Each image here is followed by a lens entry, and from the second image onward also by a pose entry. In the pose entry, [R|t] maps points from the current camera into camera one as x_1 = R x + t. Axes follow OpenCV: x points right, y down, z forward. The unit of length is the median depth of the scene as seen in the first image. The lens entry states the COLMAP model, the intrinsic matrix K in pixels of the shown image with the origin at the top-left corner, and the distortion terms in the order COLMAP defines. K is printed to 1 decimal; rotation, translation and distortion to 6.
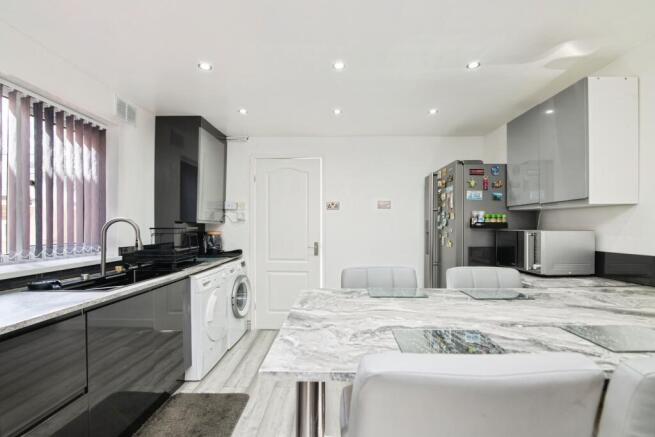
lens RADIAL K [[315.9, 0, 330.0], [0, 315.9, 227.7], [0, 0, 1]] dist [-0.005201, -0.000477]
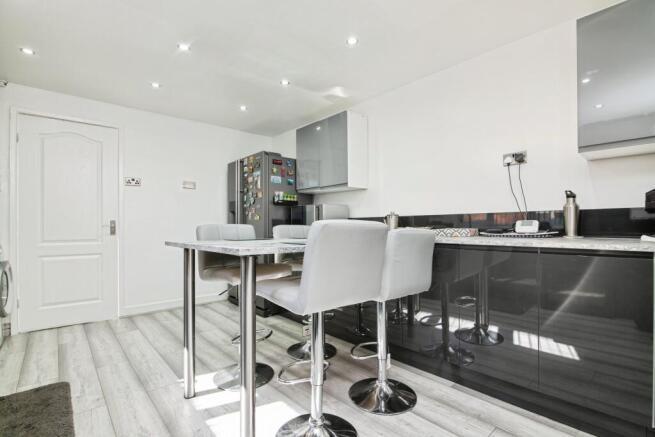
lens RADIAL K [[315.9, 0, 330.0], [0, 315.9, 227.7], [0, 0, 1]] dist [-0.005201, -0.000477]
pose [[0.737103, -0.010515, 0.675698, -0.269415], [0.008395, 0.999944, 0.006403, 0.091262], [-0.675728, 0.000953, 0.737150, -0.124532]]
